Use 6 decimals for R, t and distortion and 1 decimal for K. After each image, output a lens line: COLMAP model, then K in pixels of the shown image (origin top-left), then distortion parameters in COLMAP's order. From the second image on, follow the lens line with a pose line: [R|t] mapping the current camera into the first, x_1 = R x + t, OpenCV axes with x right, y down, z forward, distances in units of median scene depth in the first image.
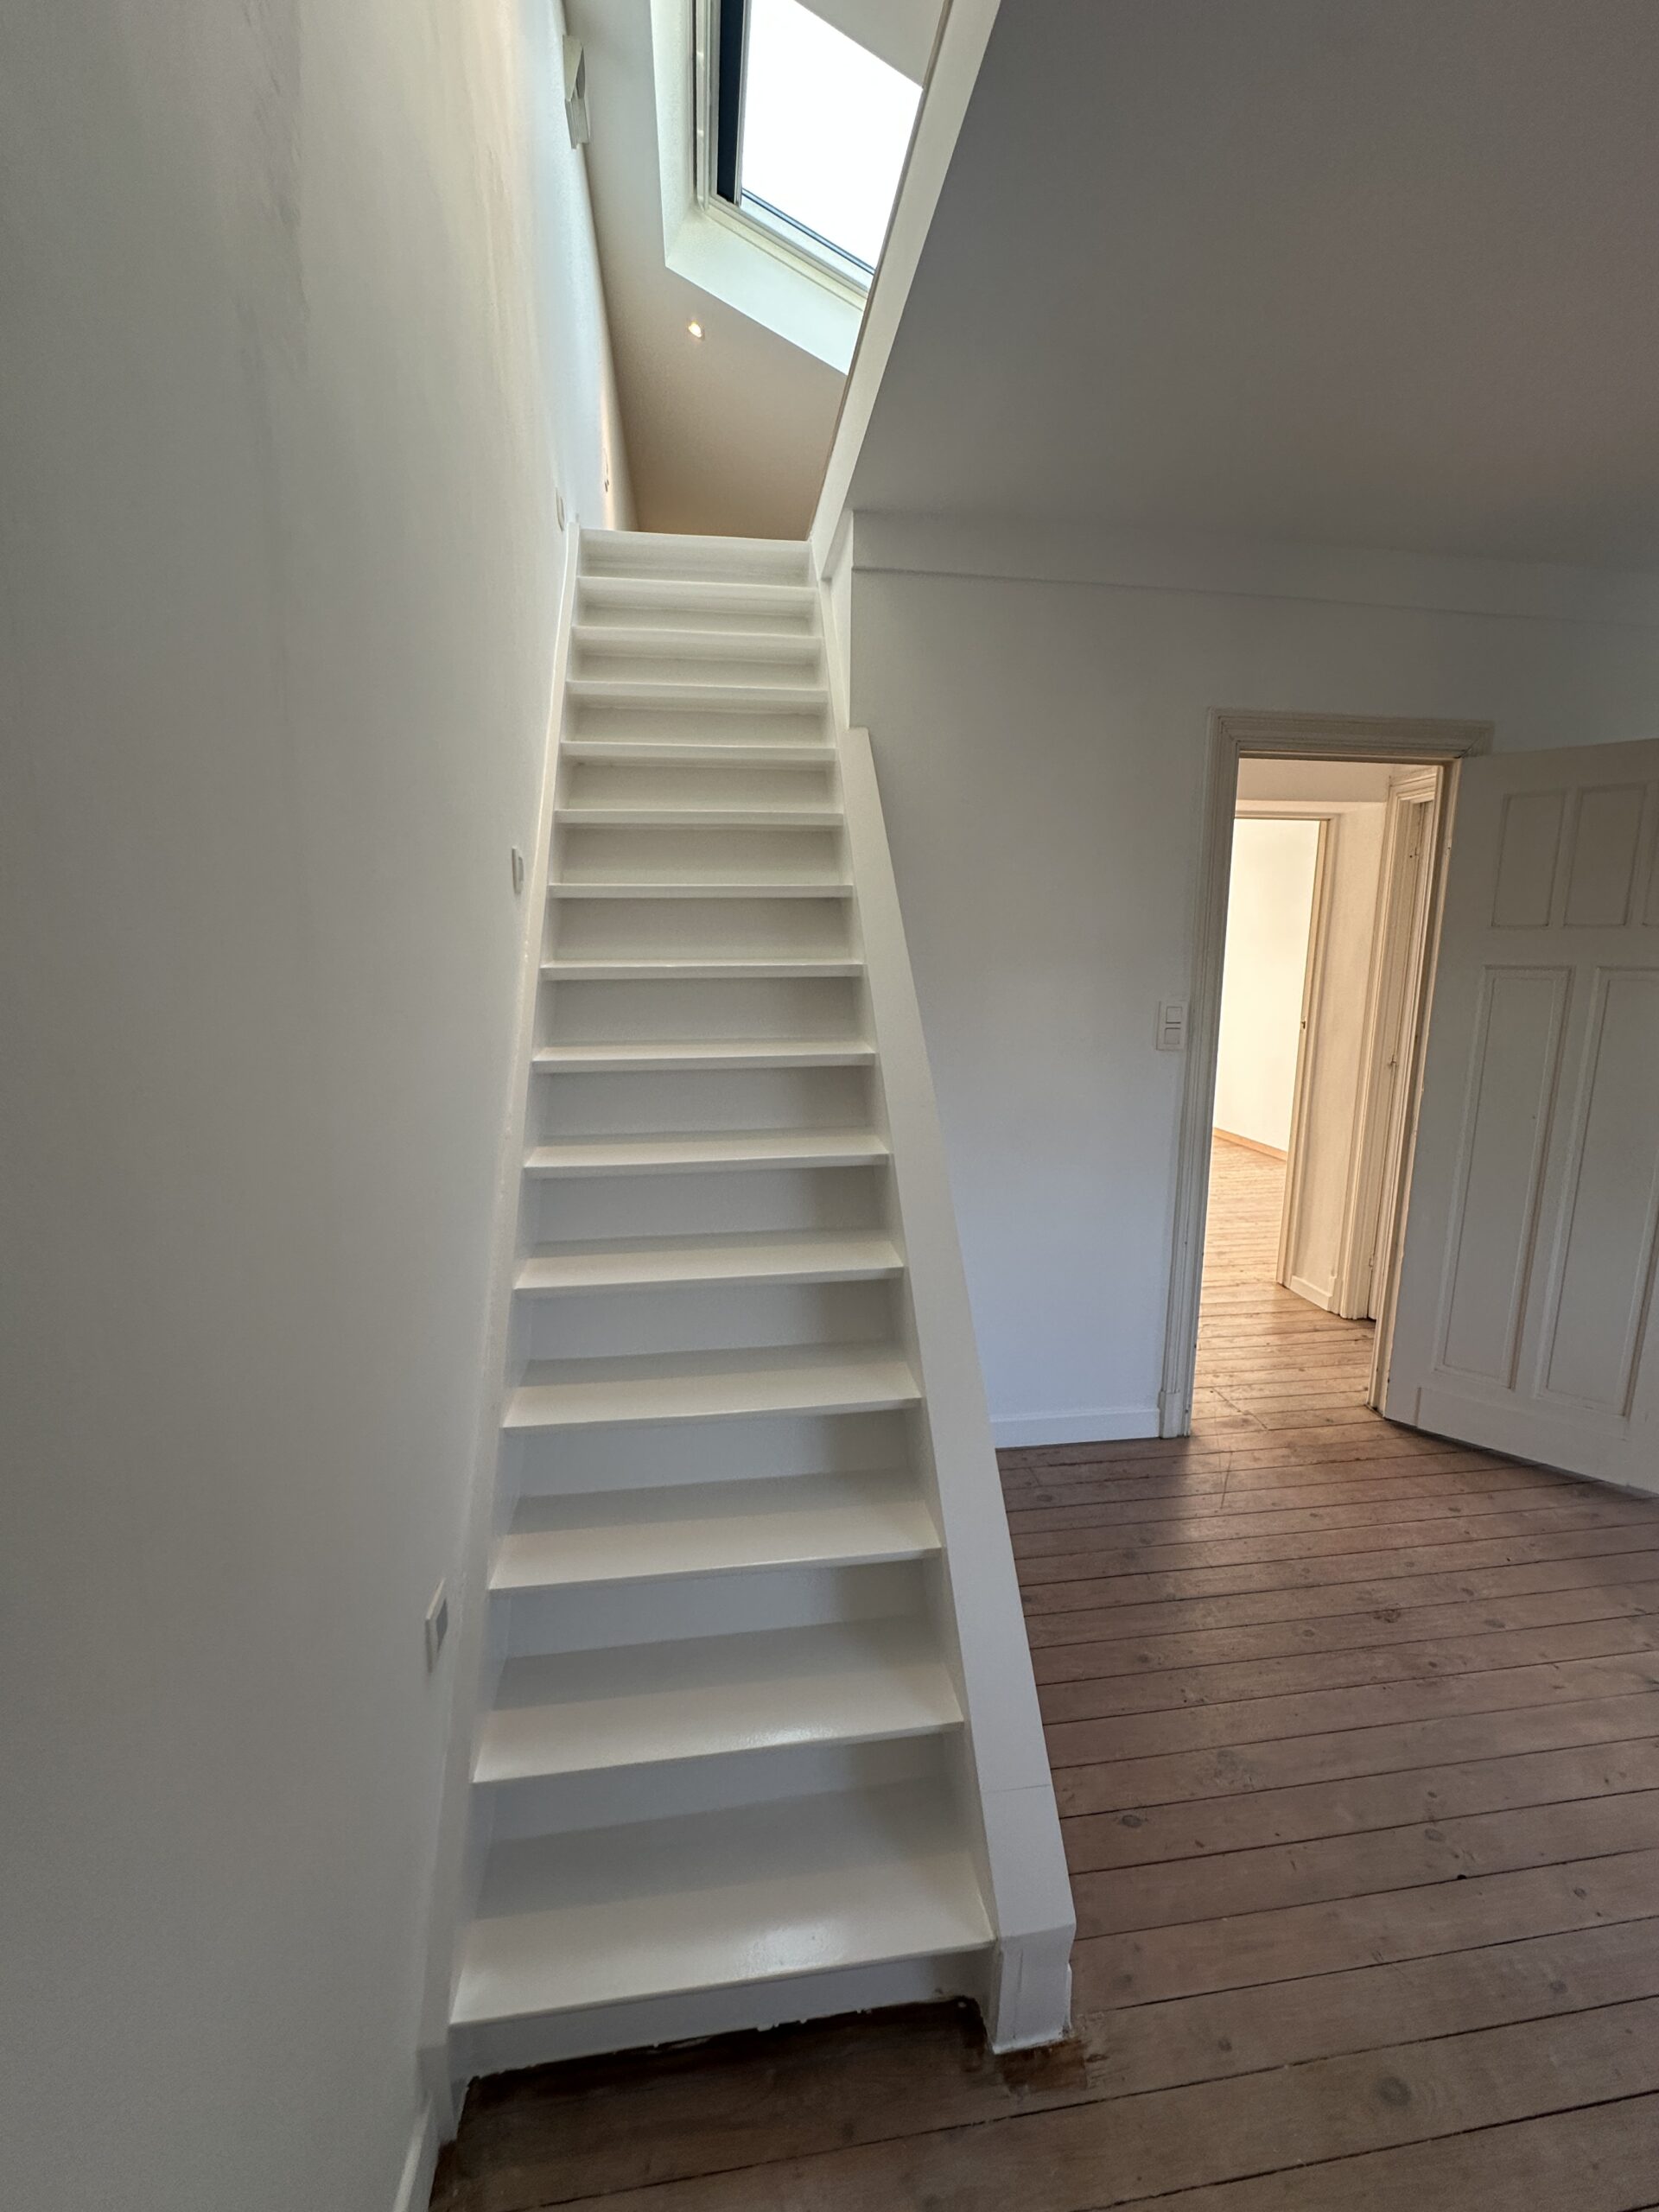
lens RADIAL K [[889.1, 0, 828.2], [0, 889.1, 1107.7], [0, 0, 1]] dist [-0.000502, 0.000102]
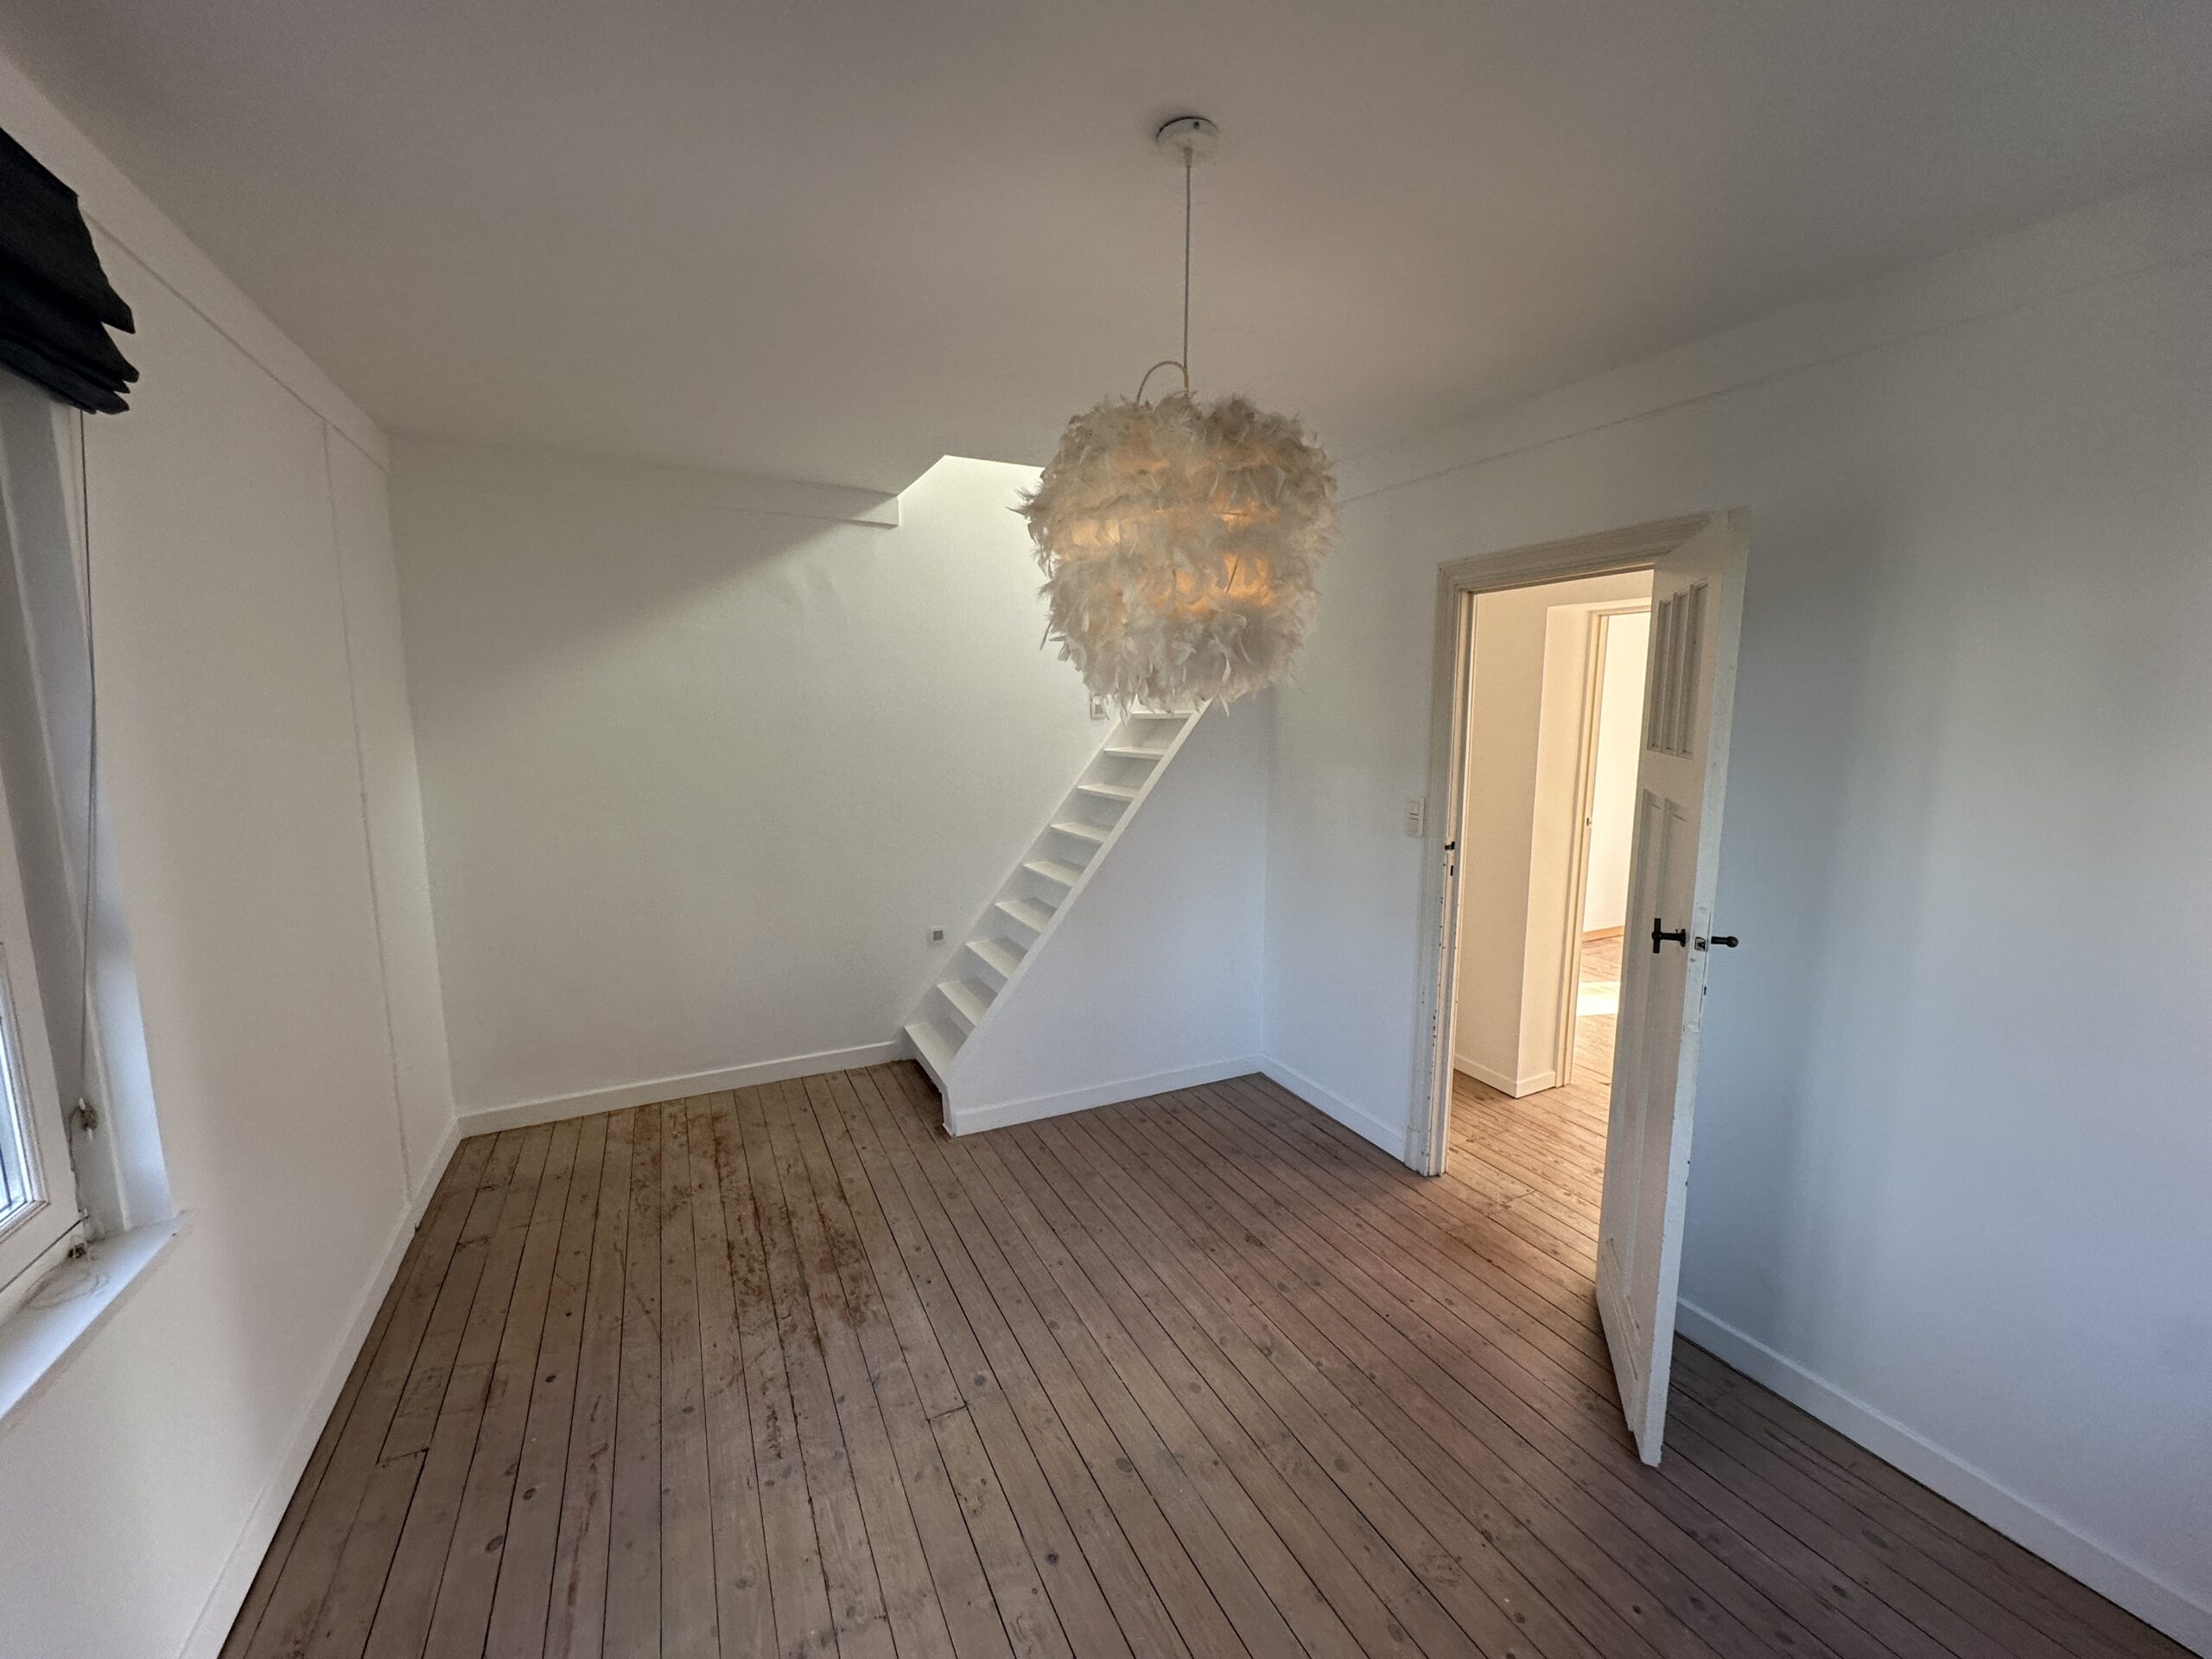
lens RADIAL K [[889.1, 0, 1104.5], [0, 889.1, 829.7], [0, 0, 1]] dist [-0.000502, 0.000102]
pose [[0.301778, 0.124886, -0.945163, 1.699461], [-0.160970, 0.983825, 0.078599, -0.122040], [0.939691, 0.128424, 0.316999, 0.249887]]
